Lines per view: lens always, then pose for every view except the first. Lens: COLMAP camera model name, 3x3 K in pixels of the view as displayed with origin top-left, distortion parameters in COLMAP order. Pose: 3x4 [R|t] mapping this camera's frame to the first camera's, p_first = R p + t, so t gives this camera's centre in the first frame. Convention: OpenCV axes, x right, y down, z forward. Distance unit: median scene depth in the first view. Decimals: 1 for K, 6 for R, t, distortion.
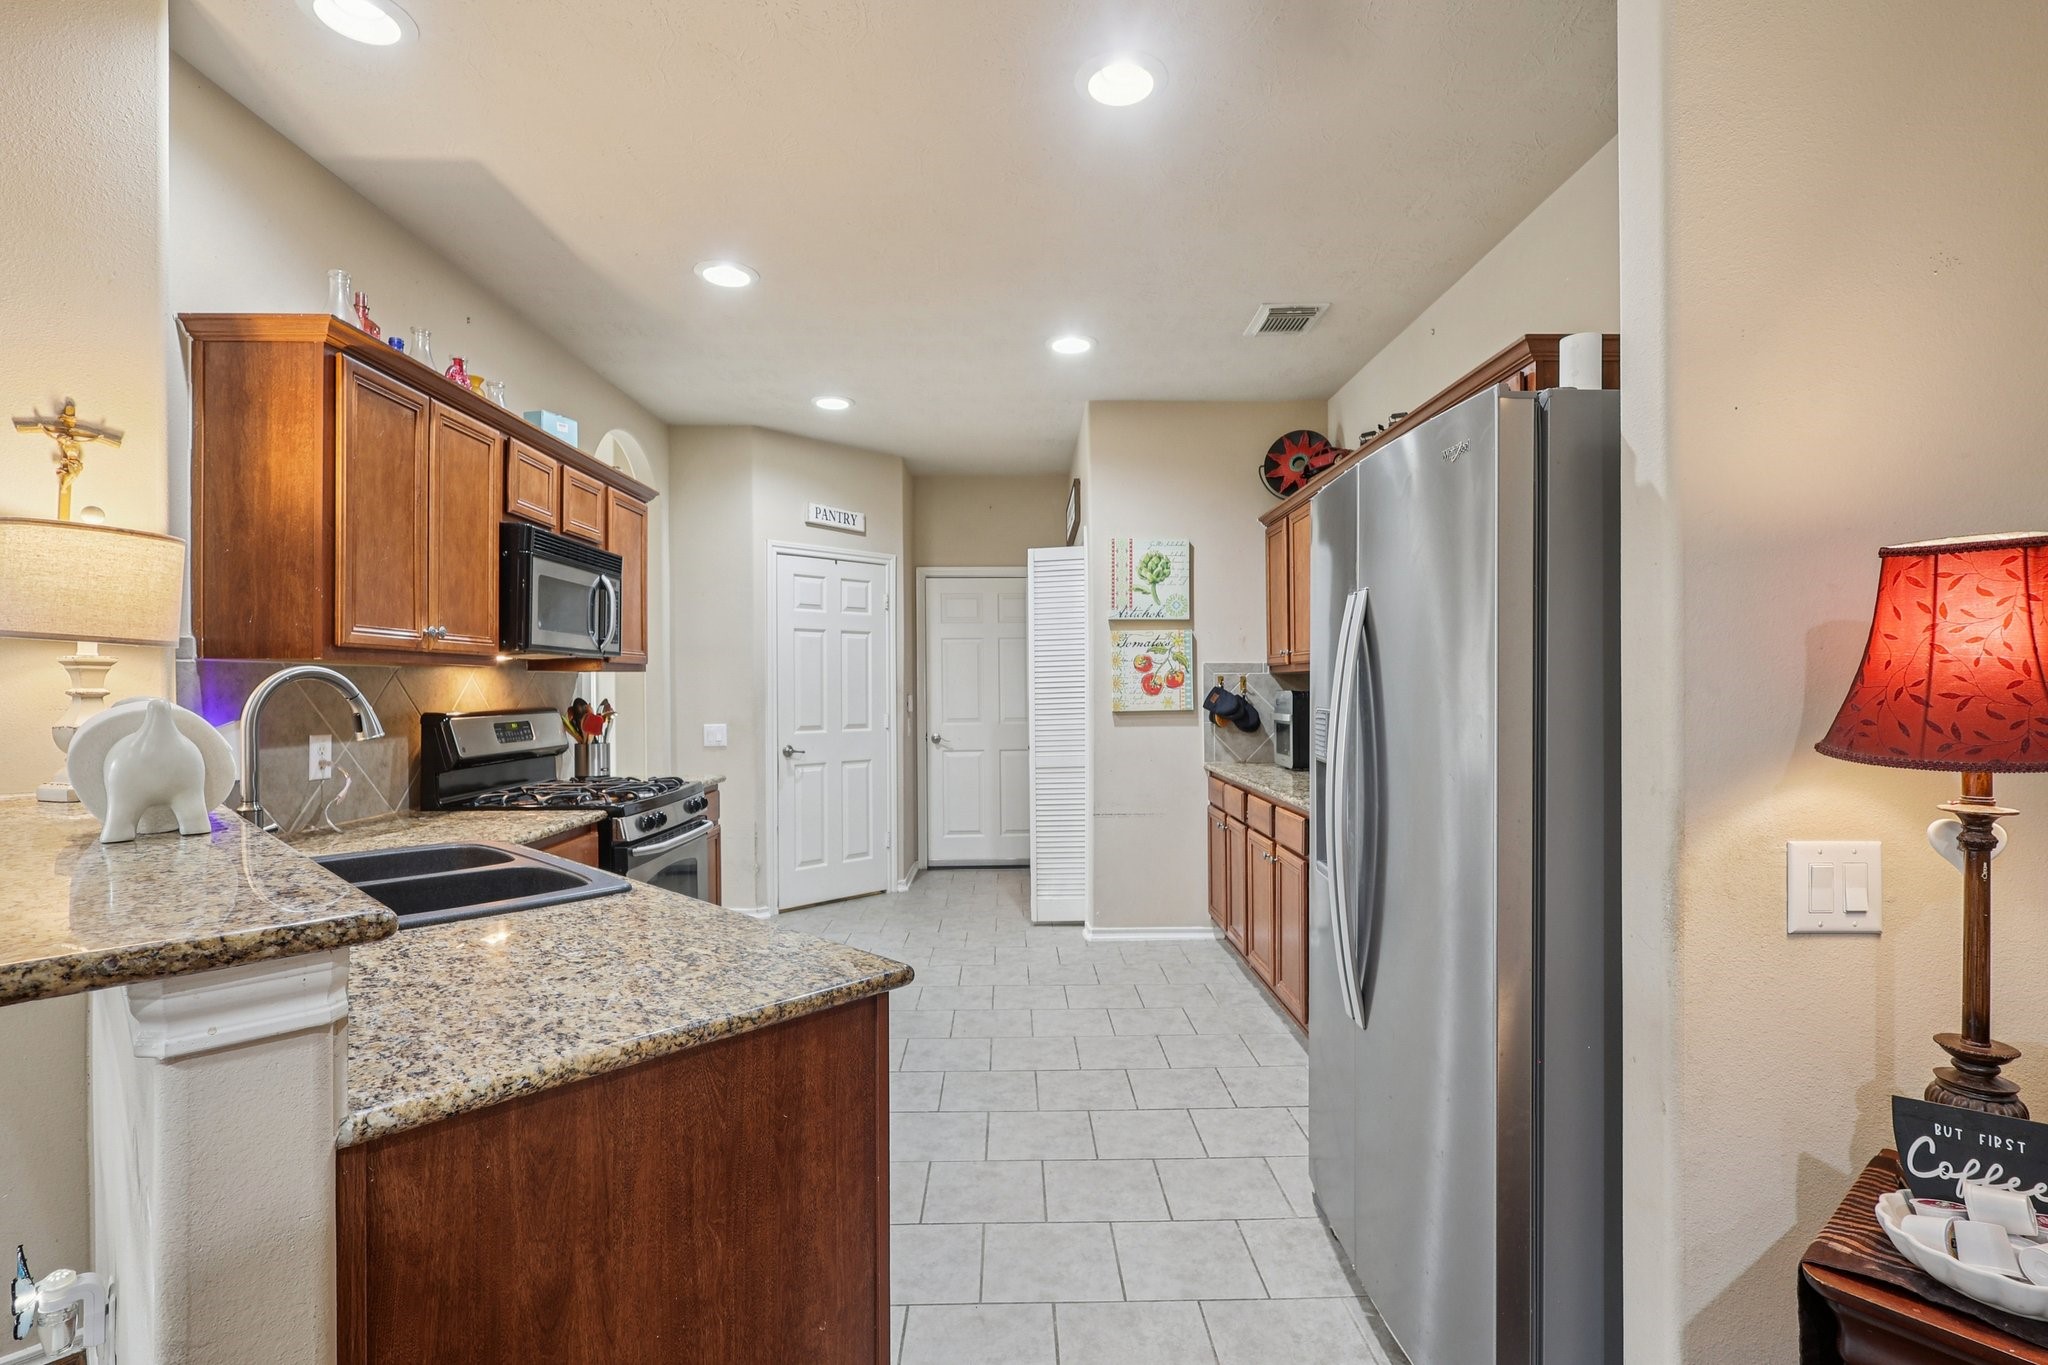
lens RADIAL K [[957.7, 0, 1029.5], [0, 957.7, 696.9], [0, 0, 1]] dist [-0.000209, 0.001847]
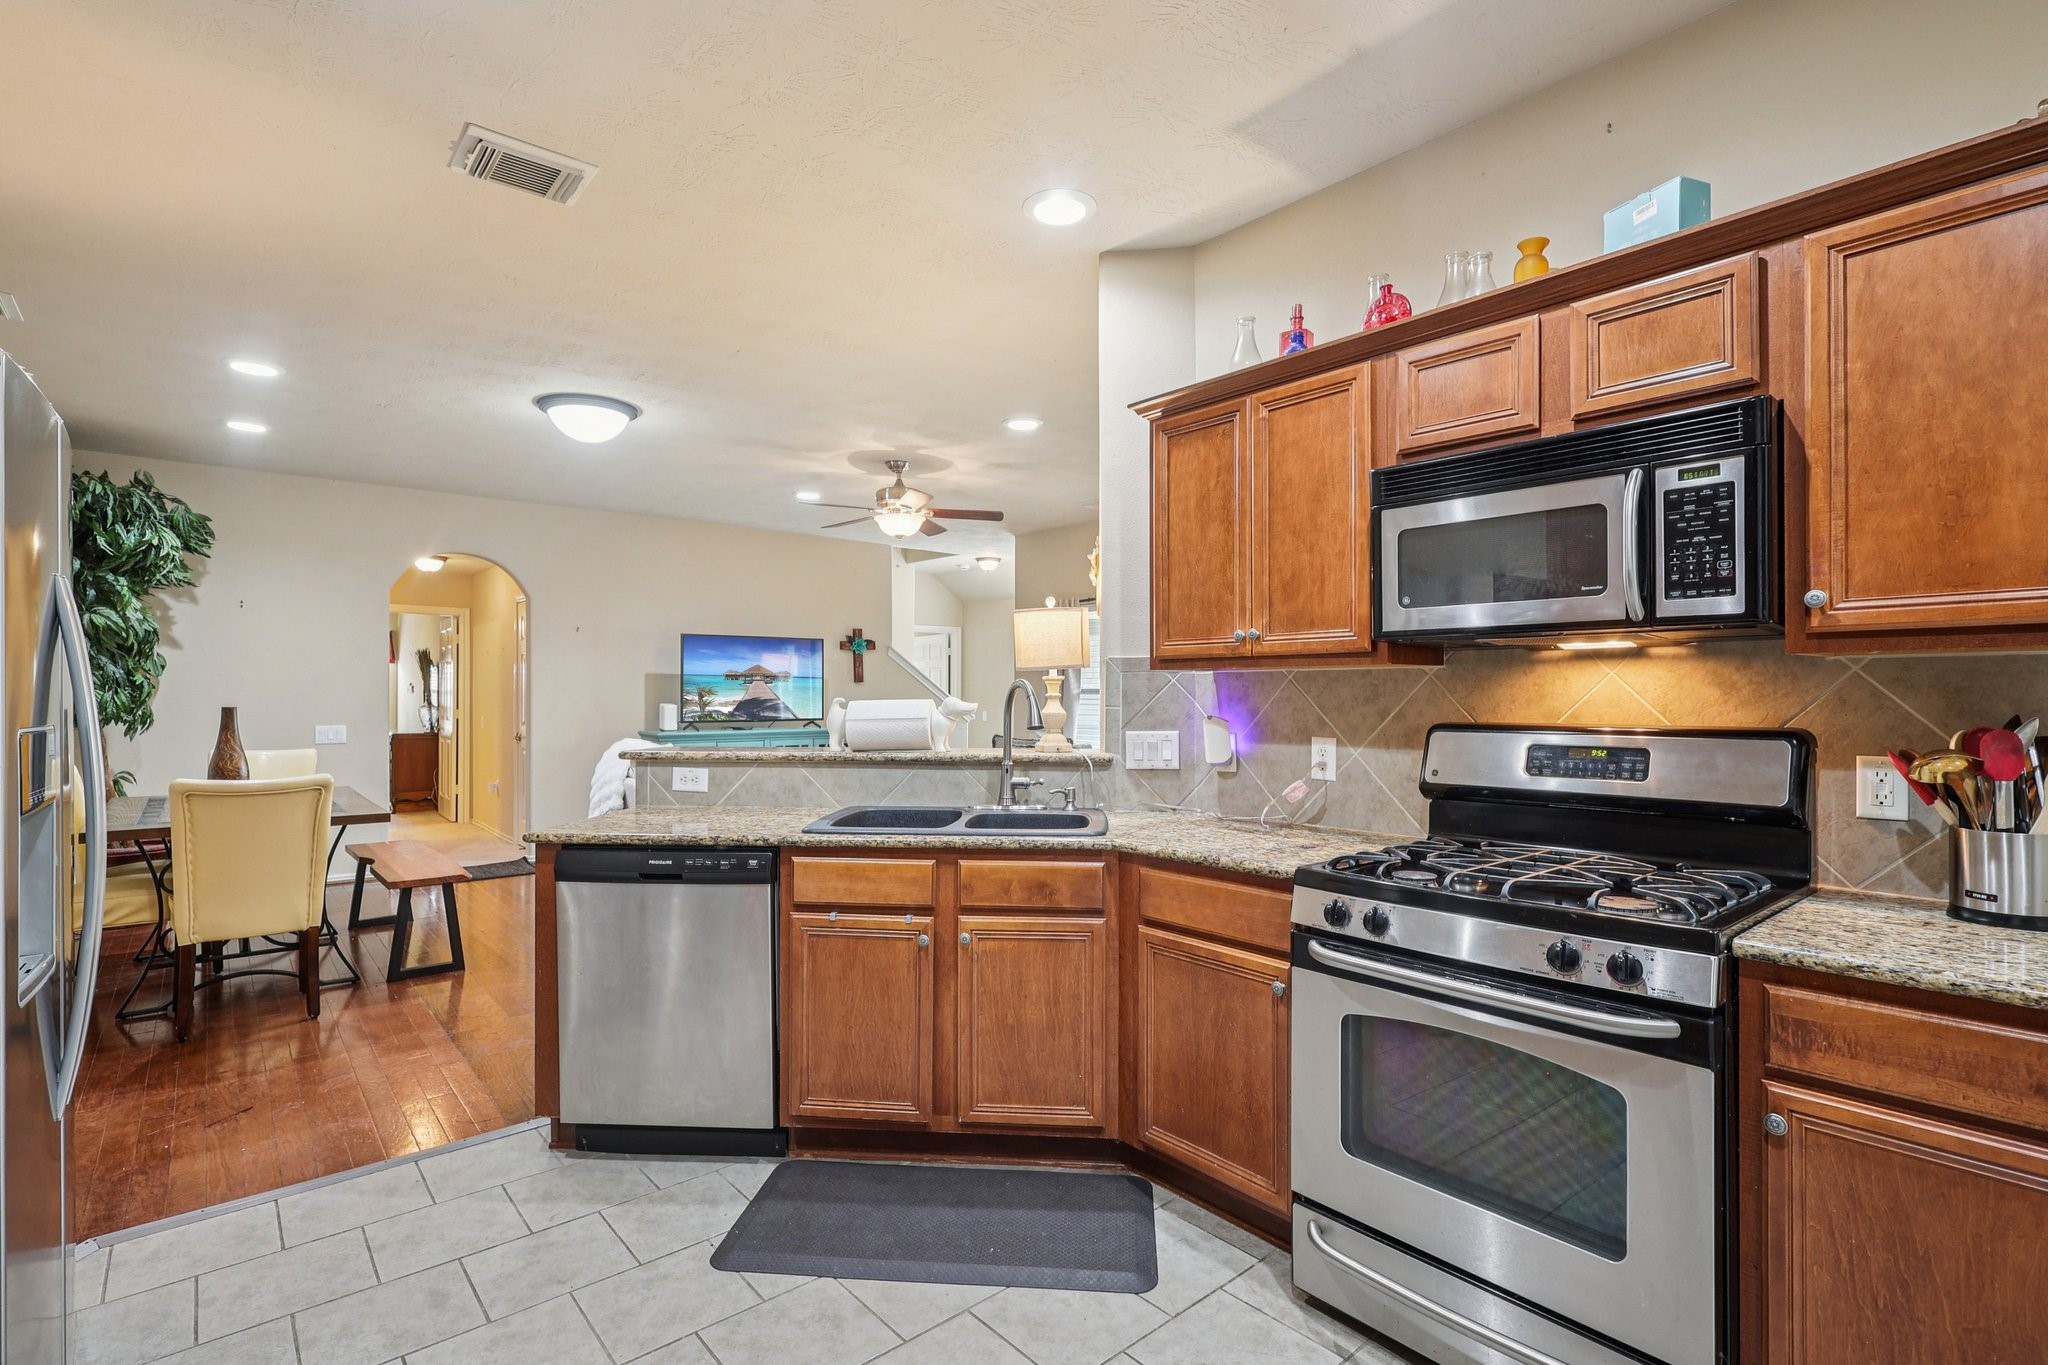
lens RADIAL K [[963.2, 0, 1027.3], [0, 963.2, 690.0], [0, 0, 1]] dist [-0.000432, -0.000183]
pose [[-0.771176, -0.001211, -0.636621, 0.096341], [-0.003628, 0.999990, 0.002494, -0.007179], [0.636612, 0.004233, -0.771173, 0.888937]]
